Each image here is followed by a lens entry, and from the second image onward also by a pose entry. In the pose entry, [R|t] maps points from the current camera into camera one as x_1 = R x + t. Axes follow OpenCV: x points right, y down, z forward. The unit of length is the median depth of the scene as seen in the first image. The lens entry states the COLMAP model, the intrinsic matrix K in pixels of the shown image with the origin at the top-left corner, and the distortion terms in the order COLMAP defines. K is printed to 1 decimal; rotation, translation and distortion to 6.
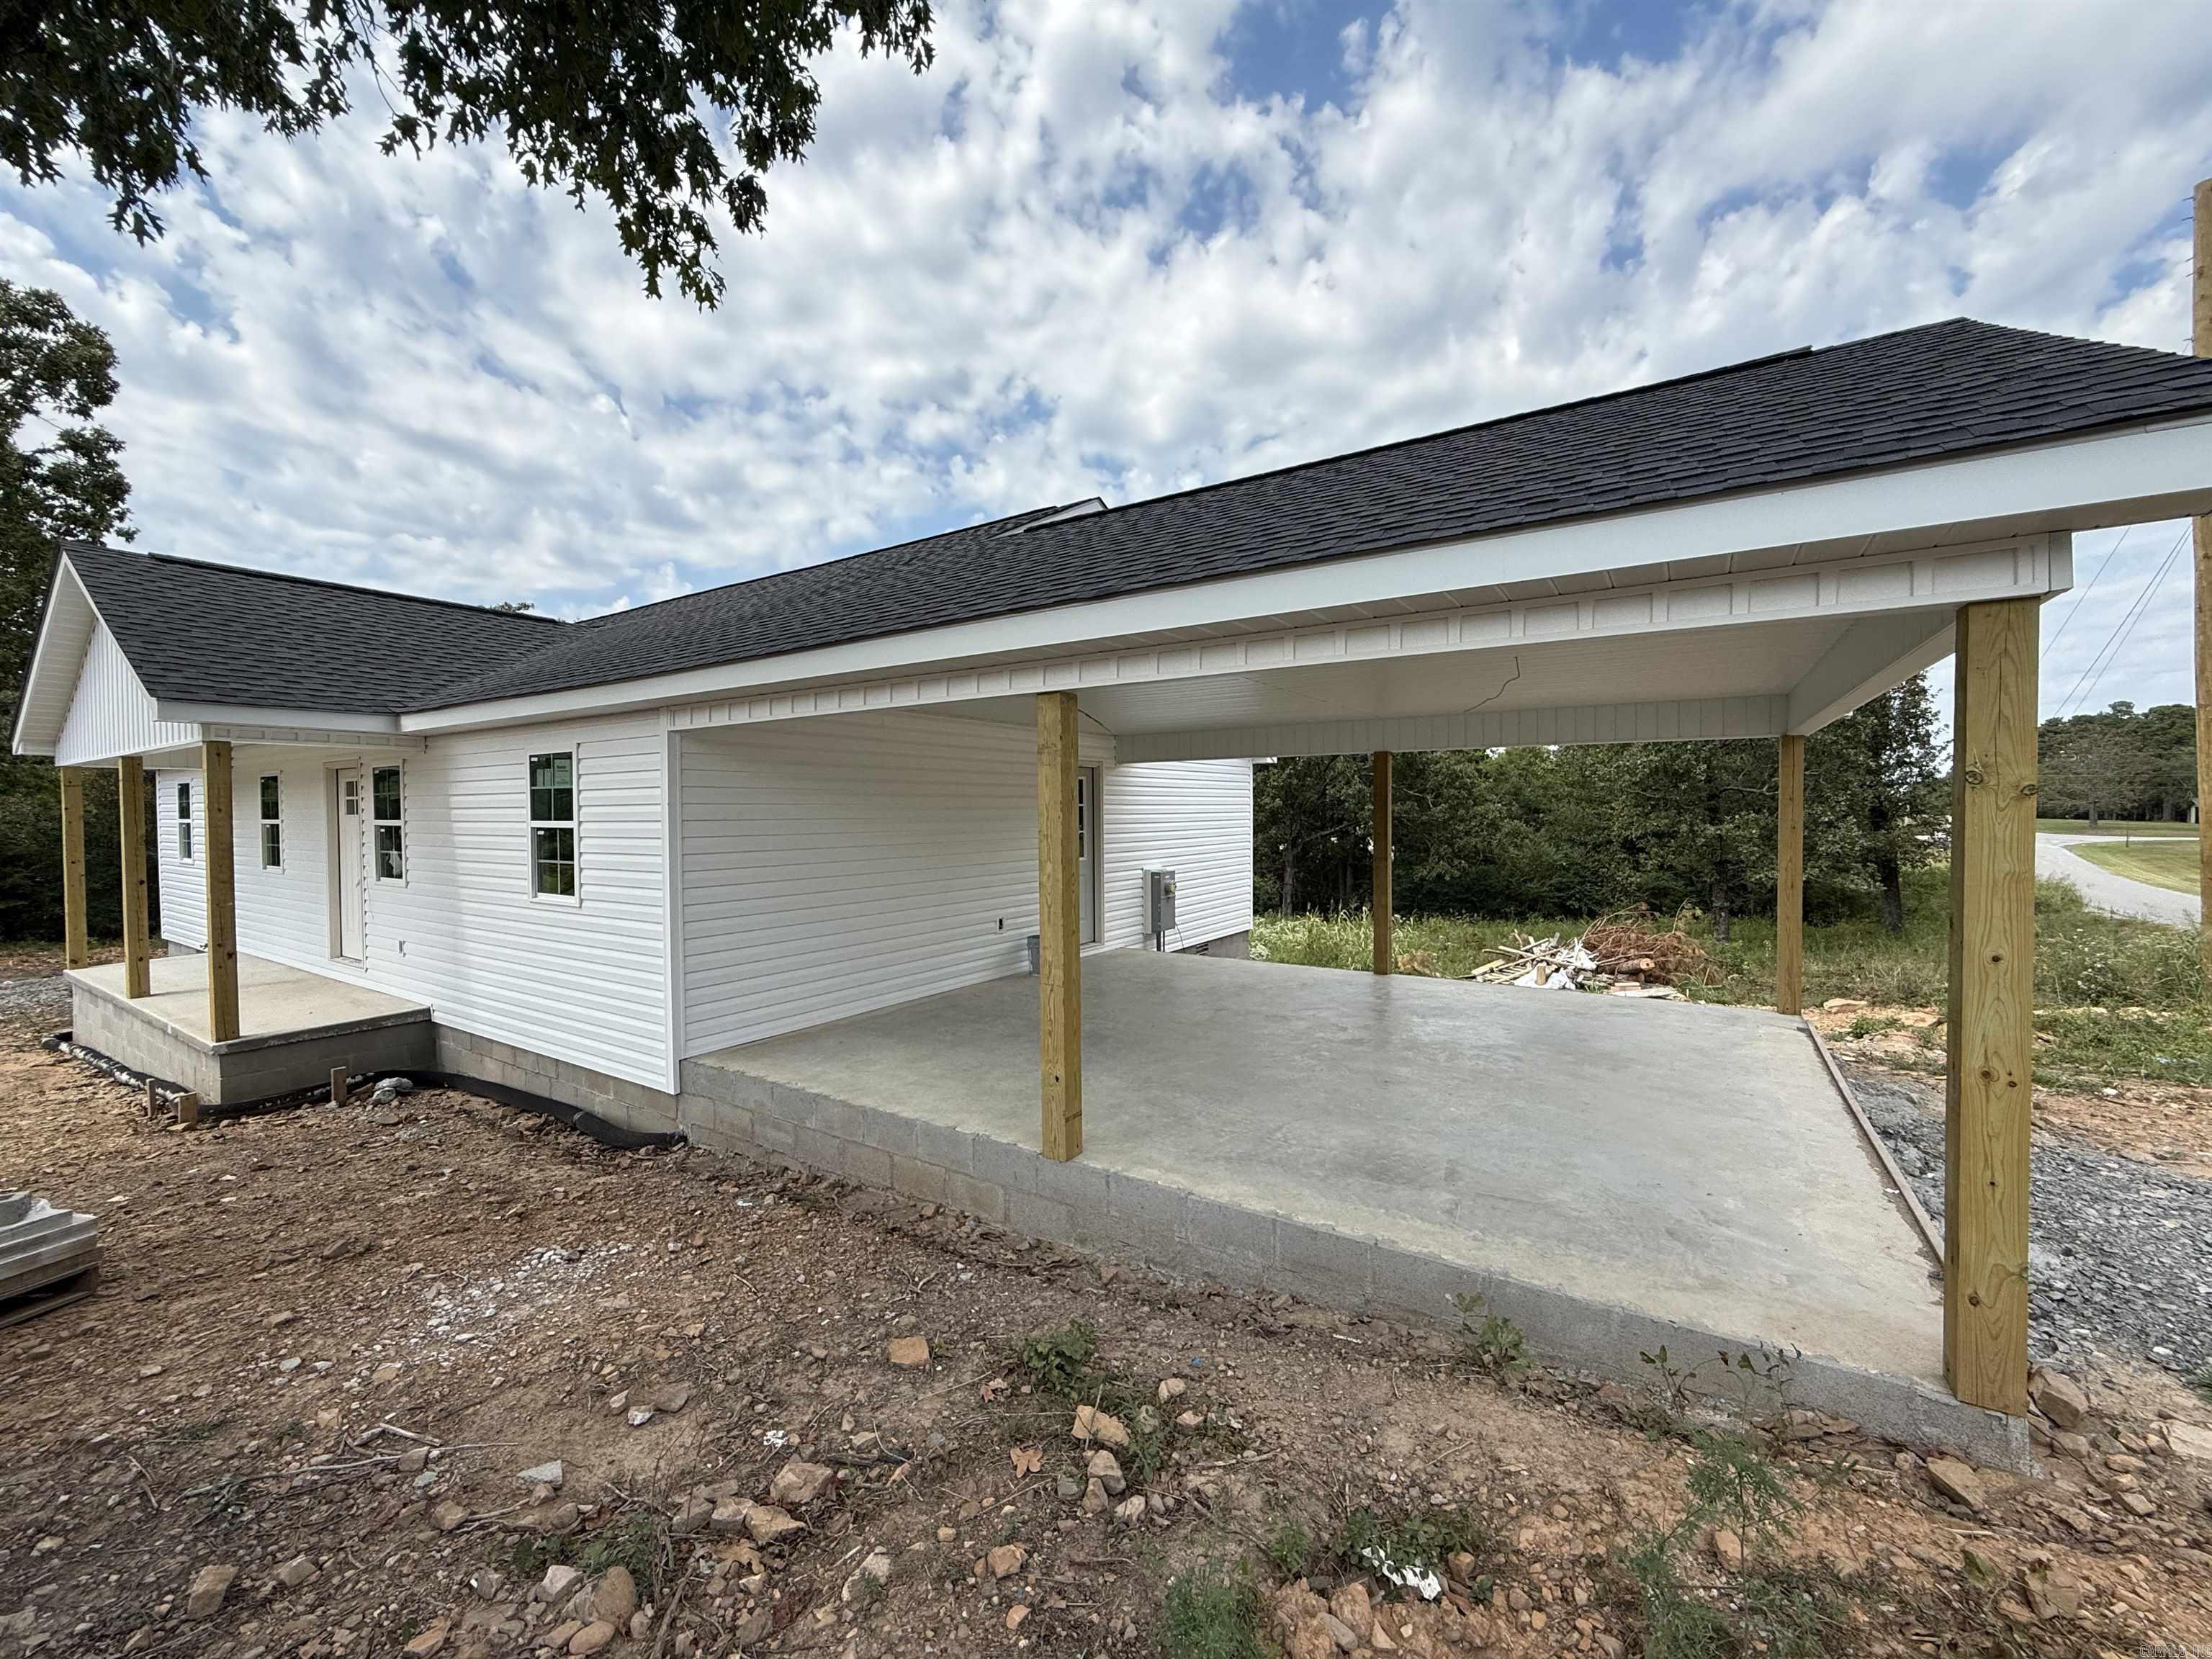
lens RADIAL K [[870.1, 0, 1074.1], [0, 870.1, 826.1], [0, 0, 1]] dist [0.000890, -0.000212]
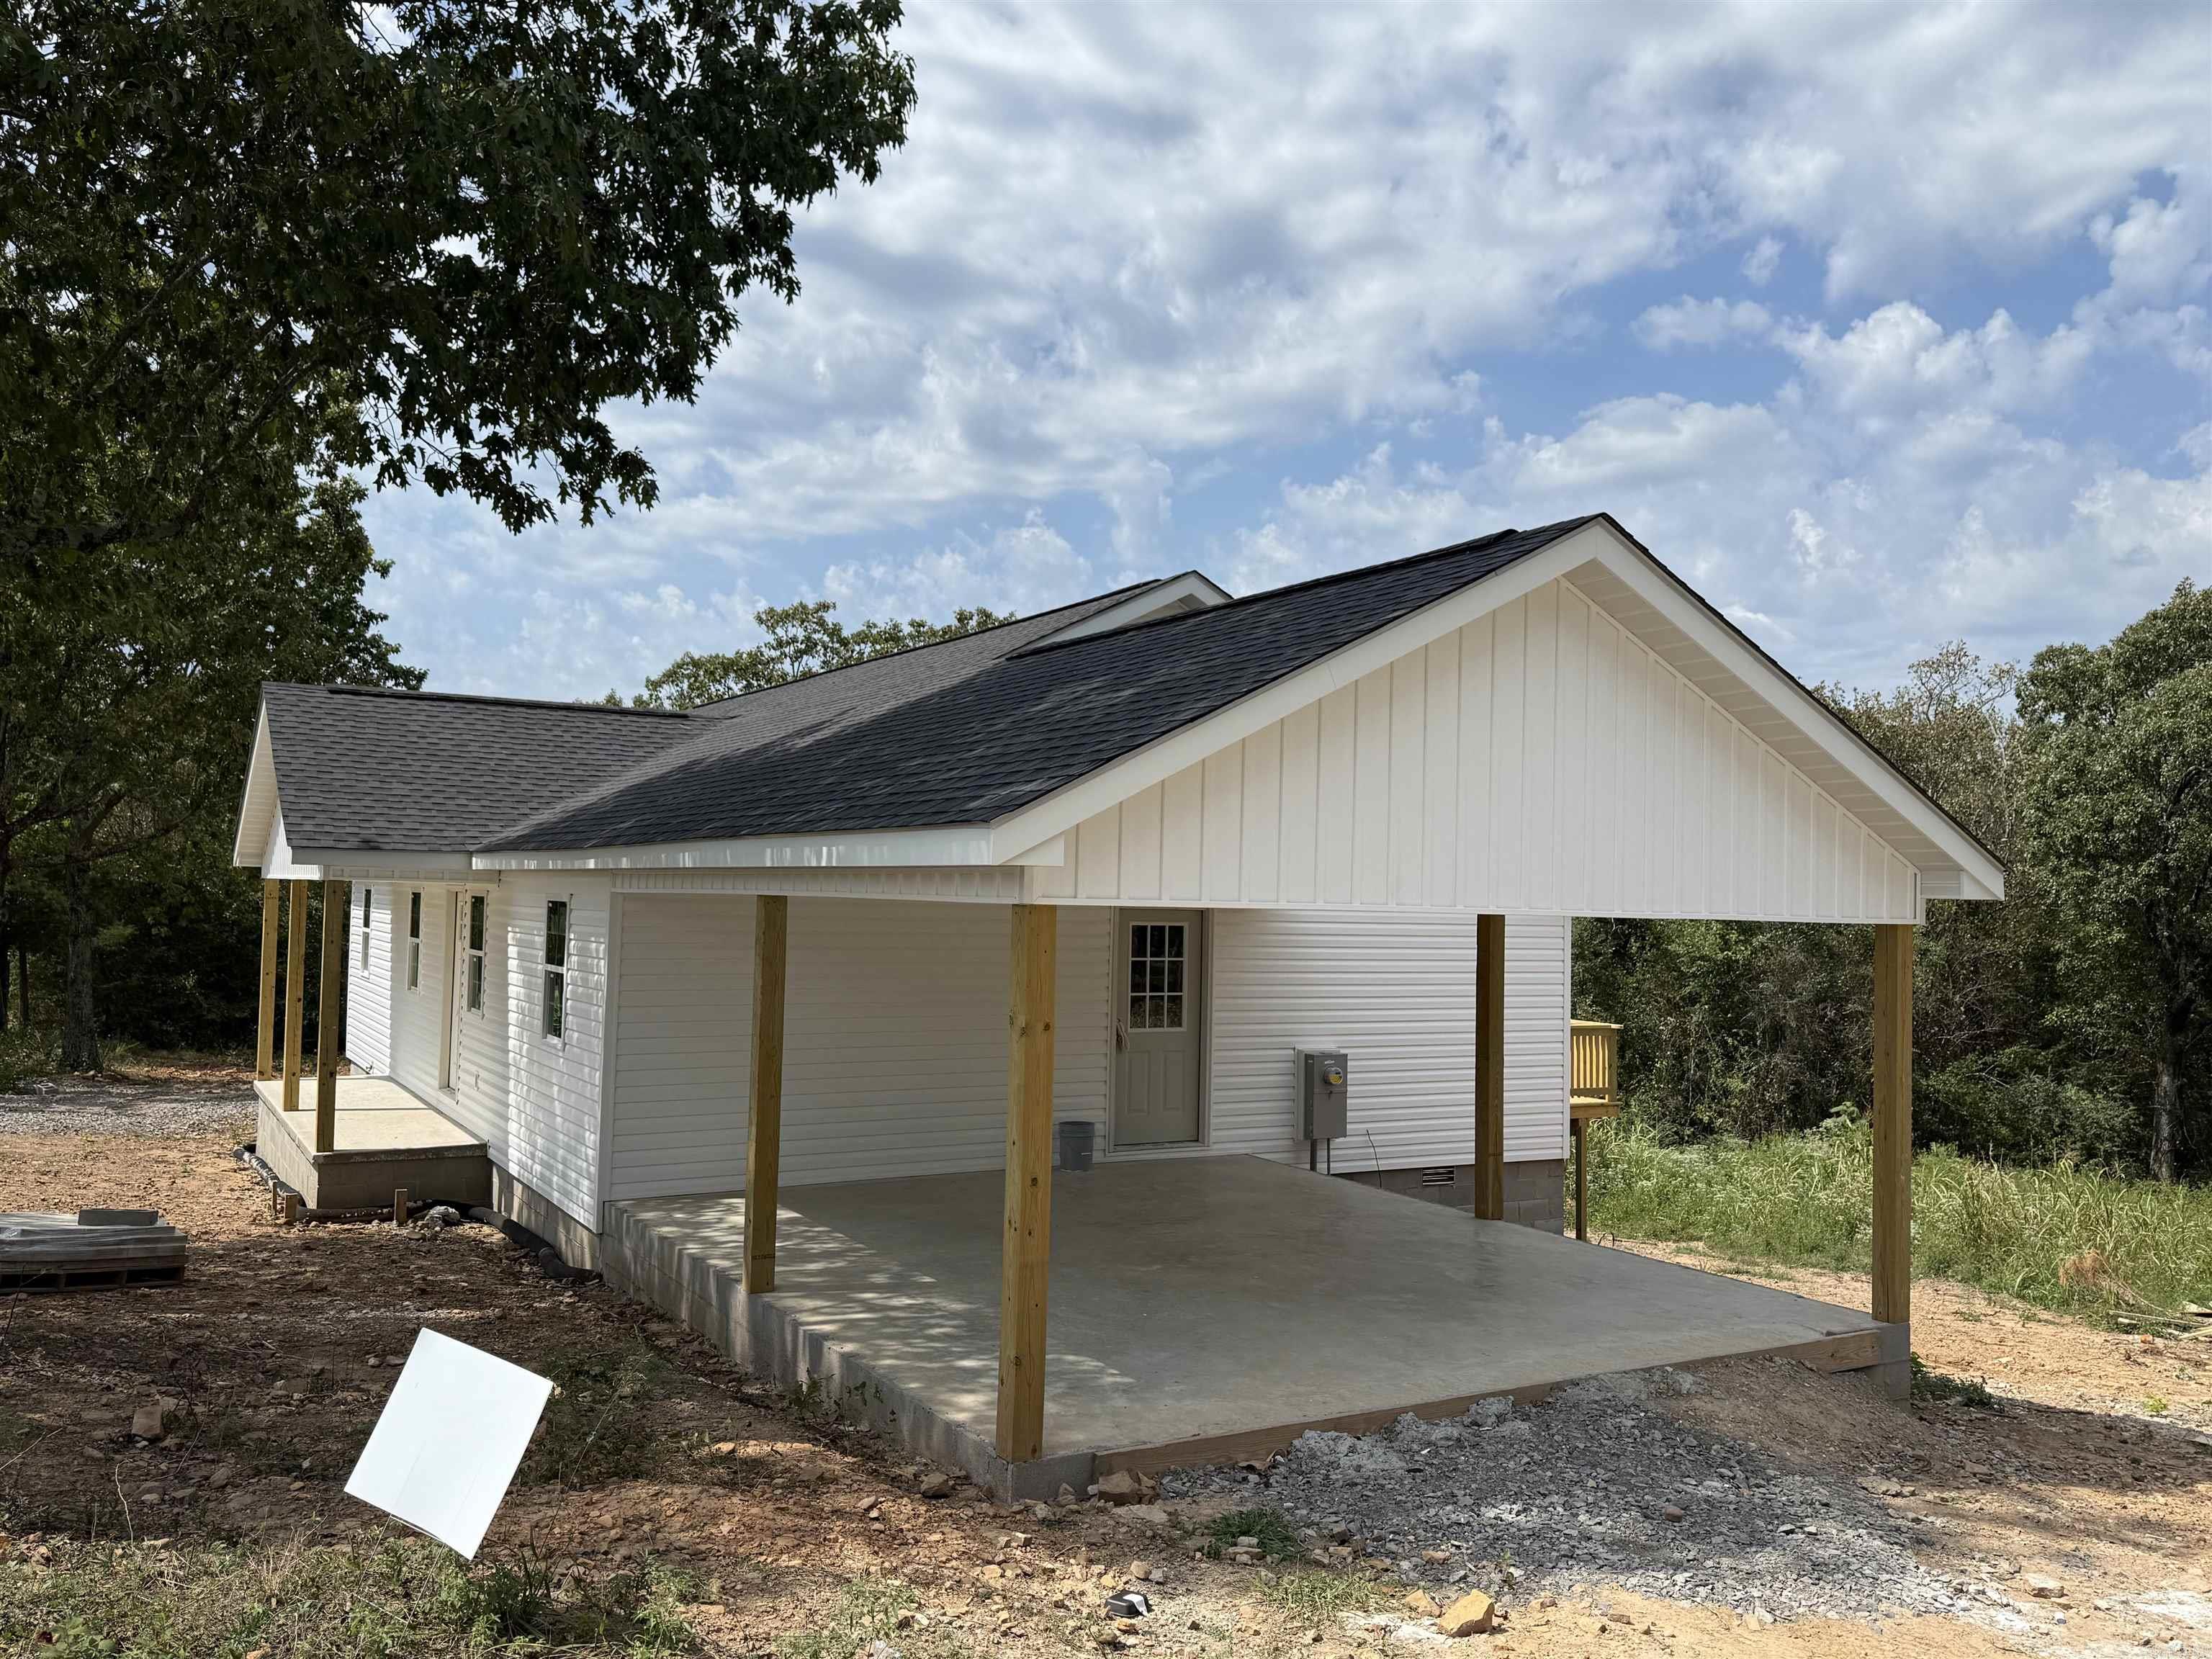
lens RADIAL K [[1731.3, 0, 1106.0], [0, 1731.3, 829.5], [0, 0, 1]] dist [0.003610, 0.000374]
pose [[0.898902, 0.008316, -0.438070, 0.693550], [-0.033541, 0.998192, -0.049875, -0.068156], [0.436864, 0.059526, 0.897556, -0.446388]]
